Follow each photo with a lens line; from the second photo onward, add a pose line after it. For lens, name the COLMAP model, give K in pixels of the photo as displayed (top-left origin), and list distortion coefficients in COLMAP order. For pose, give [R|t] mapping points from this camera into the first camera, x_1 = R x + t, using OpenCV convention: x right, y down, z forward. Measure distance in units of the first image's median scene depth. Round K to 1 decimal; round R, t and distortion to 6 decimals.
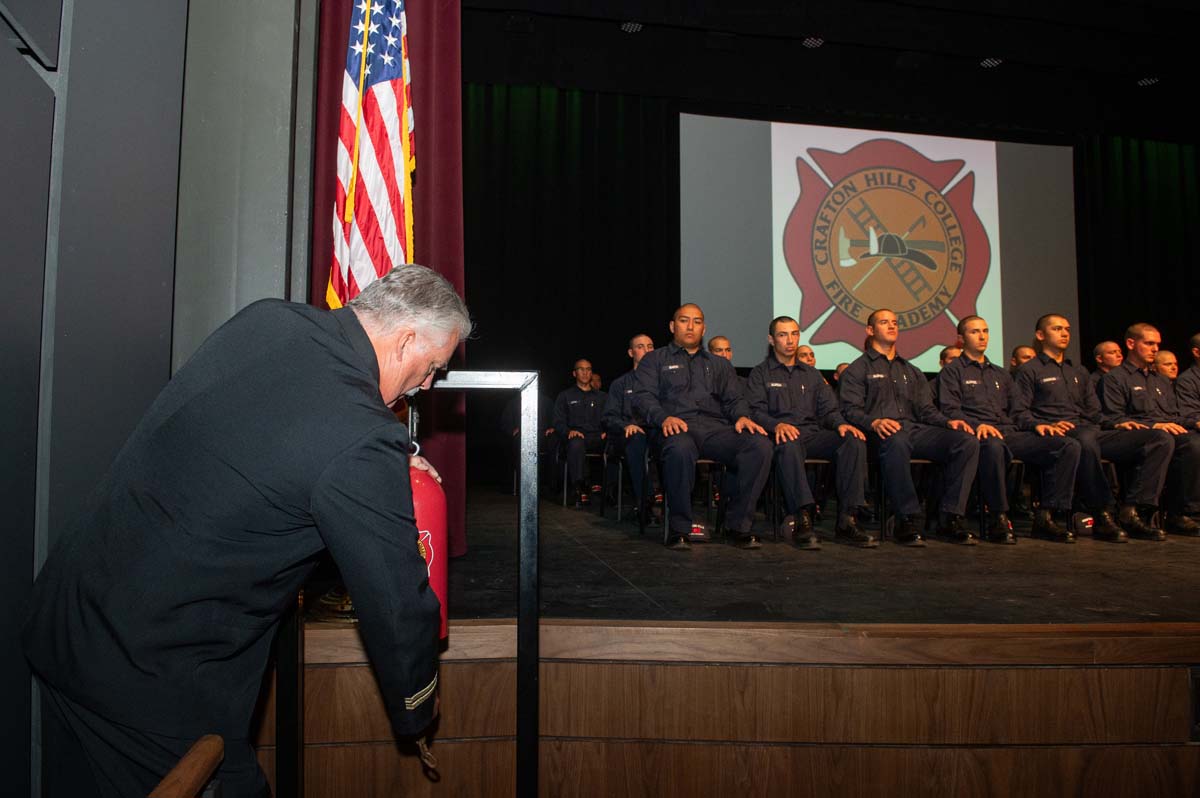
lens RADIAL K [[885.4, 0, 600.0], [0, 885.4, 399.0], [0, 0, 1]] dist [-0.040352, -0.030973]
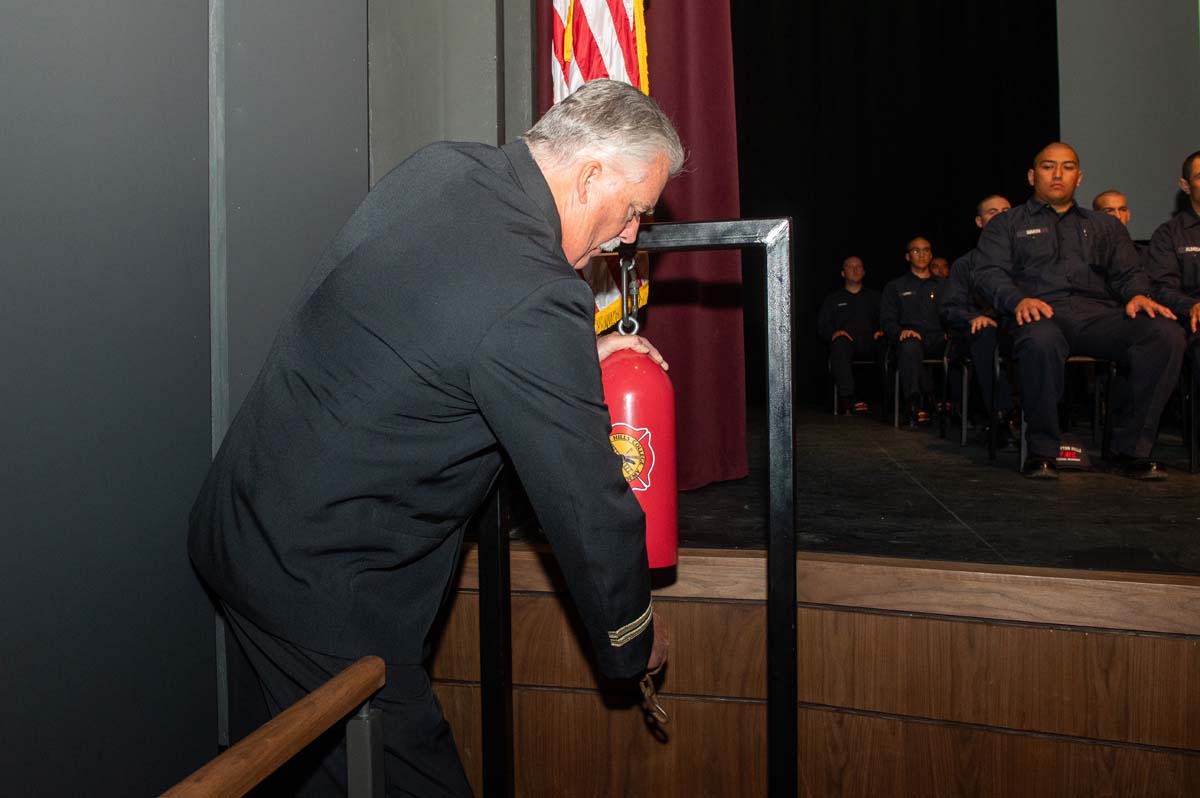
lens RADIAL K [[996.6, 0, 600.0], [0, 996.6, 399.0], [0, 0, 1]] dist [-0.050963, -0.002899]
pose [[0.921299, -0.010585, -0.388710, 0.095999], [0.034456, 0.997920, 0.054492, 0.063512], [0.387325, -0.063597, 0.919747, 0.149171]]
